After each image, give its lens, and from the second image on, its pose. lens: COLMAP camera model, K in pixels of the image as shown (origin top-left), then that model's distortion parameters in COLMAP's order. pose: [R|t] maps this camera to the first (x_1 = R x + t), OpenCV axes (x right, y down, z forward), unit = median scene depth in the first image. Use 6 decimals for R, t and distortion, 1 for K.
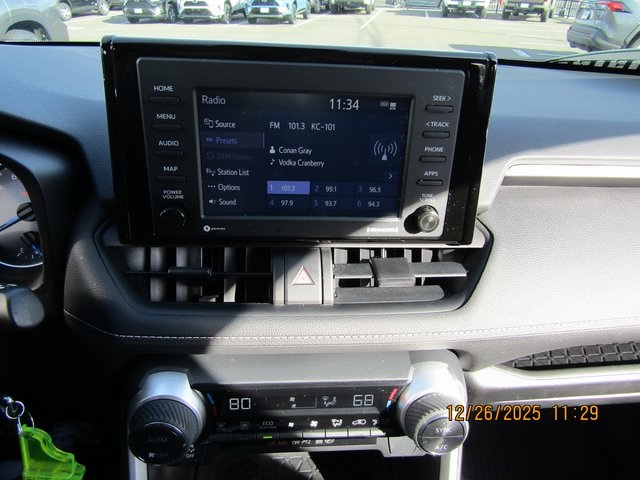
lens RADIAL K [[455.5, 0, 315.0], [0, 455.5, 245.4], [0, 0, 1]] dist [-0.025885, 0.012687]
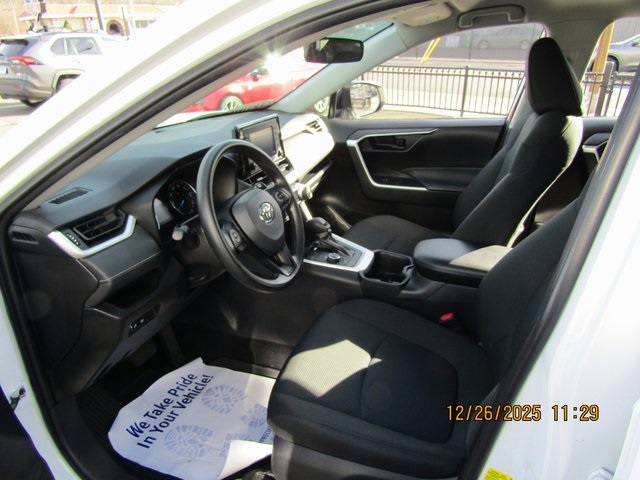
lens RADIAL K [[455.5, 0, 317.8], [0, 455.5, 240.8], [0, 0, 1]] dist [-0.025885, 0.012687]
pose [[0.413175, -0.404590, 0.815839, -0.144798], [0.475629, 0.859856, 0.185540, 0.001139], [-0.776572, 0.311376, 0.547706, -0.056339]]
